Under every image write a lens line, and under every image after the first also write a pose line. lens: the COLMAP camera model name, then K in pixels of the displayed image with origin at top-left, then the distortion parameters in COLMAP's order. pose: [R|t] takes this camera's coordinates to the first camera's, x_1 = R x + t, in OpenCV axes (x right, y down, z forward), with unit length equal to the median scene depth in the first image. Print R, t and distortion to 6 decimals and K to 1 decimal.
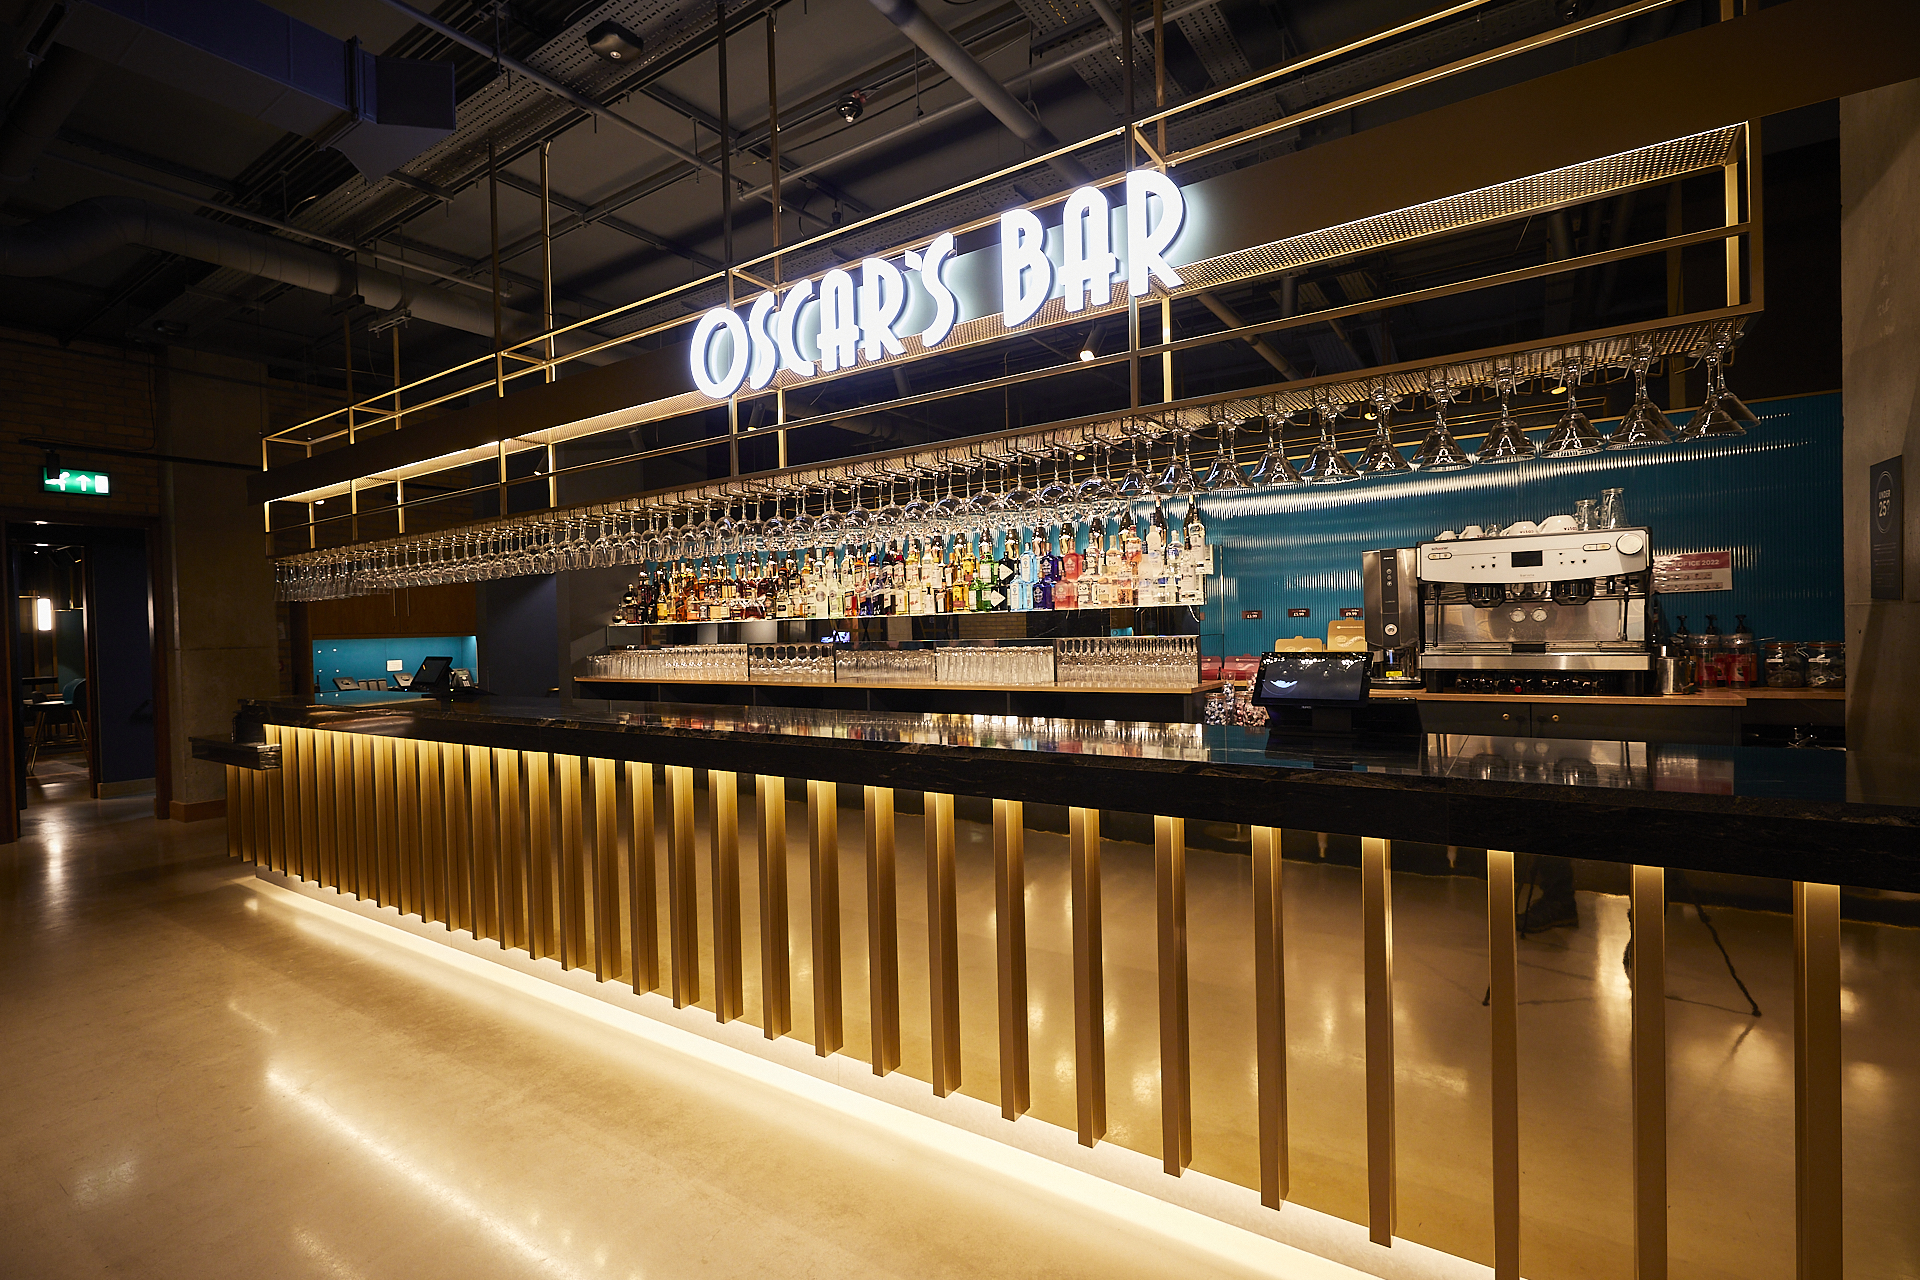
lens RADIAL K [[884.6, 0, 962.1], [0, 884.6, 642.2], [0, 0, 1]] dist [-0.002537, -0.000905]
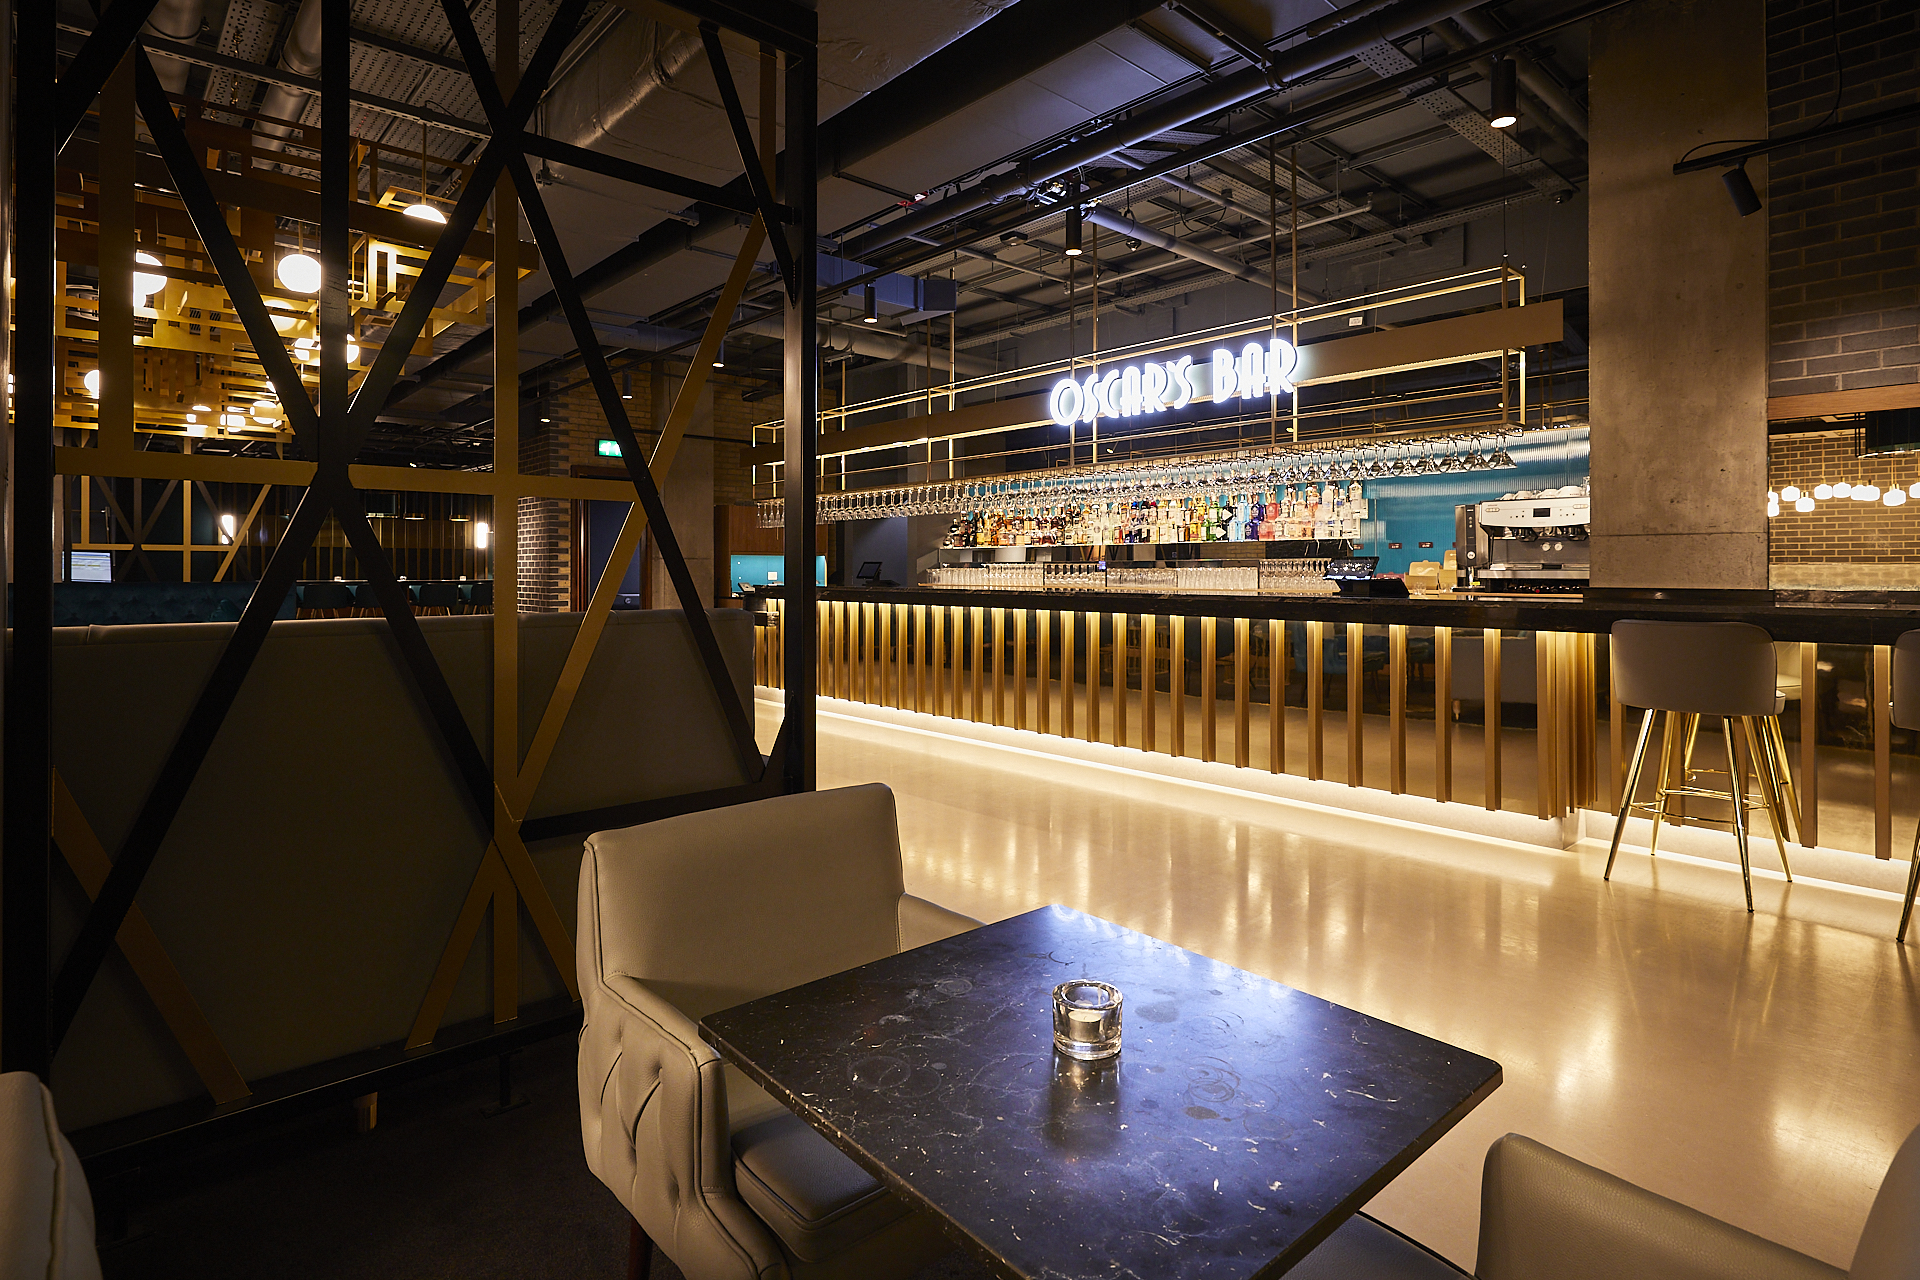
lens RADIAL K [[973.5, 0, 961.2], [0, 973.5, 574.4], [0, 0, 1]] dist [-0.004858, -0.000111]
pose [[0.968848, 0.026244, -0.246260, 0.023150], [-0.028356, 0.999585, -0.005033, 0.043054], [0.246026, 0.011859, 0.969191, -0.717175]]
